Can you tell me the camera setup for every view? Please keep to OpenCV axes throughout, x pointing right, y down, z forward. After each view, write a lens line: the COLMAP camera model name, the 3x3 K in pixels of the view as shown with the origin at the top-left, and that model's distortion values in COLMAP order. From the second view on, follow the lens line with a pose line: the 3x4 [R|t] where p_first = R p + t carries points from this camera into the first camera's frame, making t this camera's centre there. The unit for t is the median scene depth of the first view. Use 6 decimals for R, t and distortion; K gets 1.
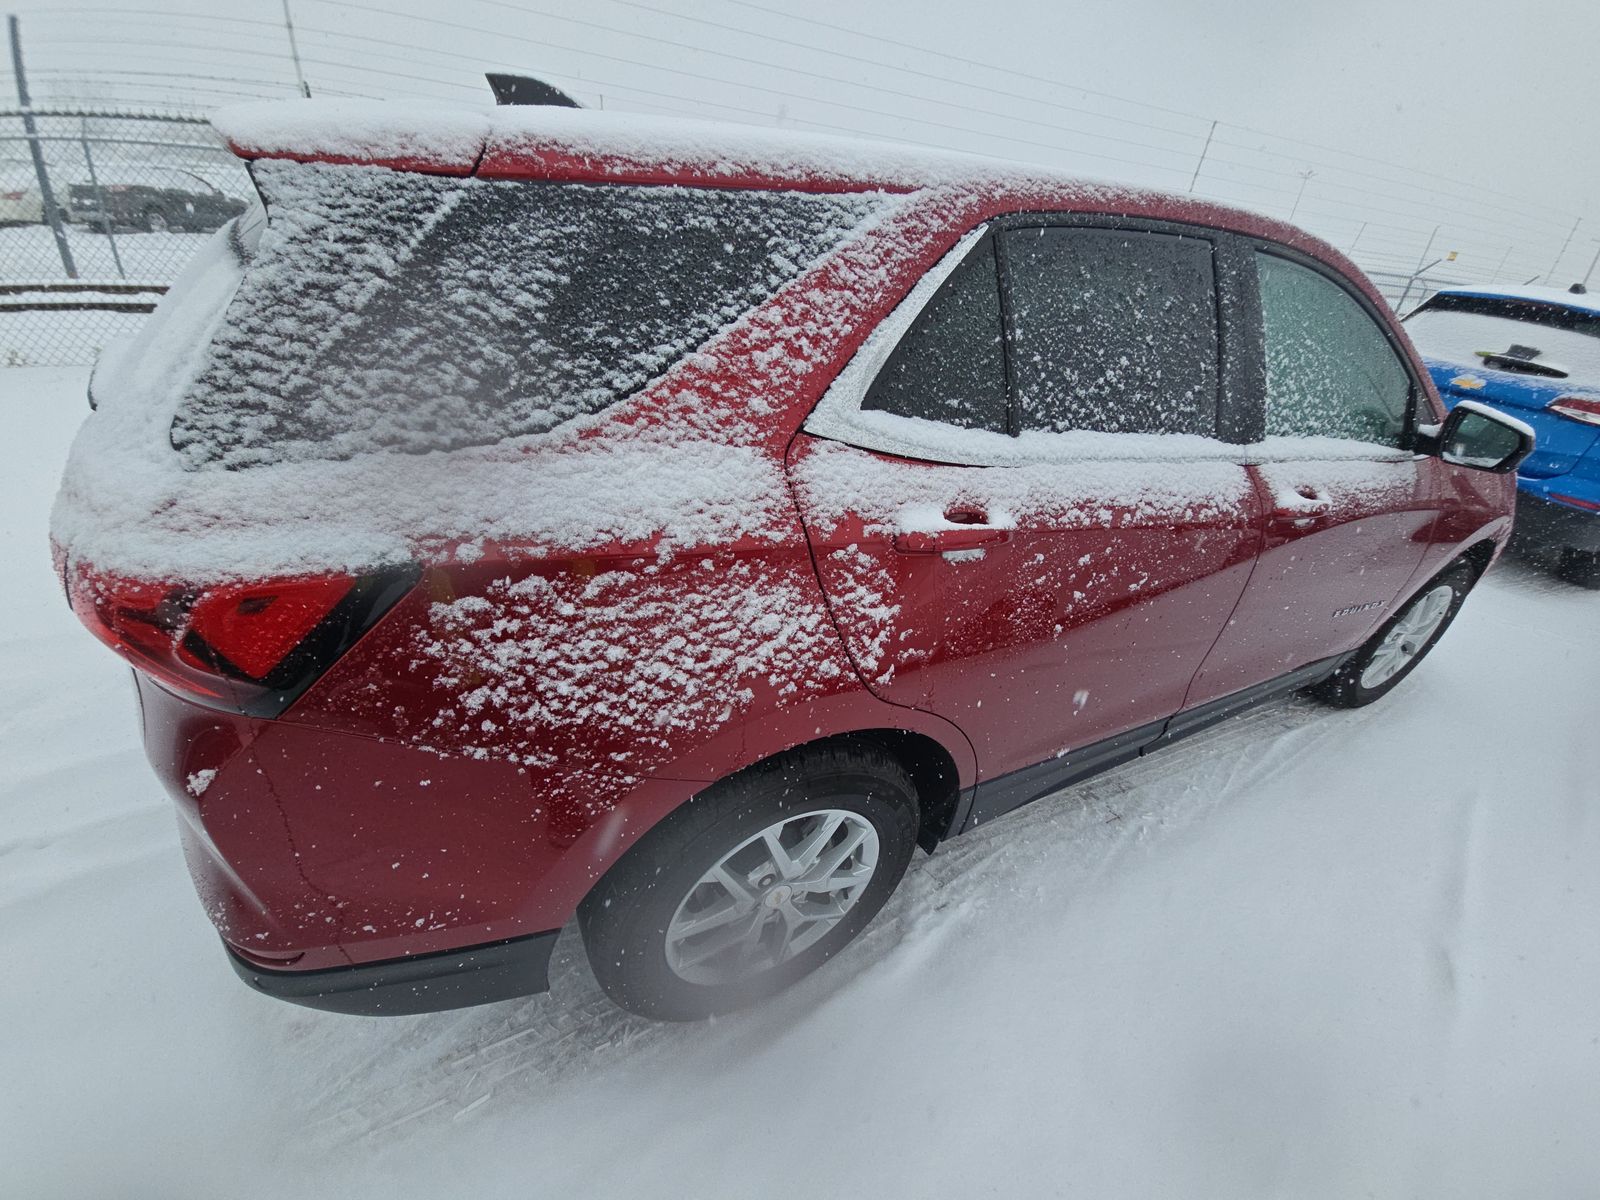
lens RADIAL K [[646.1, 0, 801.2], [0, 646.1, 603.6], [0, 0, 1]] dist [-0.002487, -0.000736]
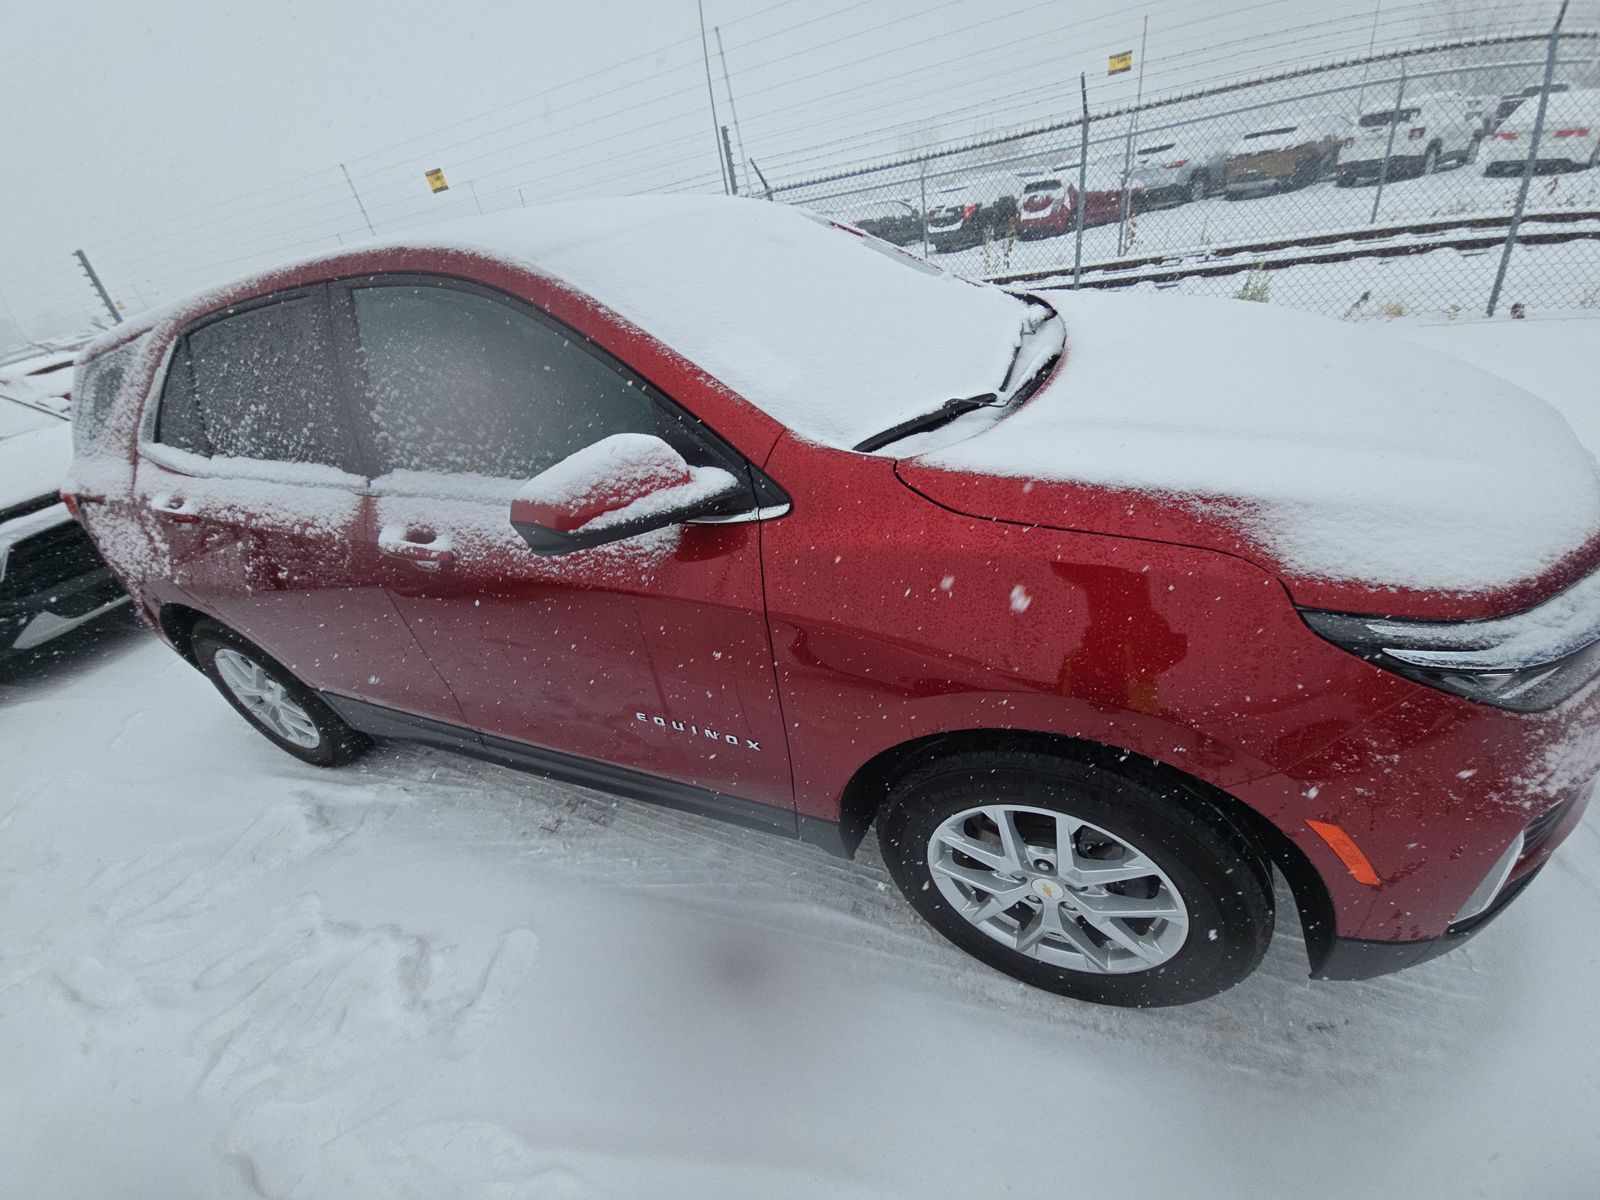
lens RADIAL K [[646.1, 0, 800.9], [0, 646.1, 596.7], [0, 0, 1]] dist [-0.002487, -0.000736]
pose [[0.592229, 0.244703, -0.767714, 2.169358], [-0.181017, 0.968822, 0.169165, -0.399282], [0.785173, 0.038784, 0.618060, 1.005475]]
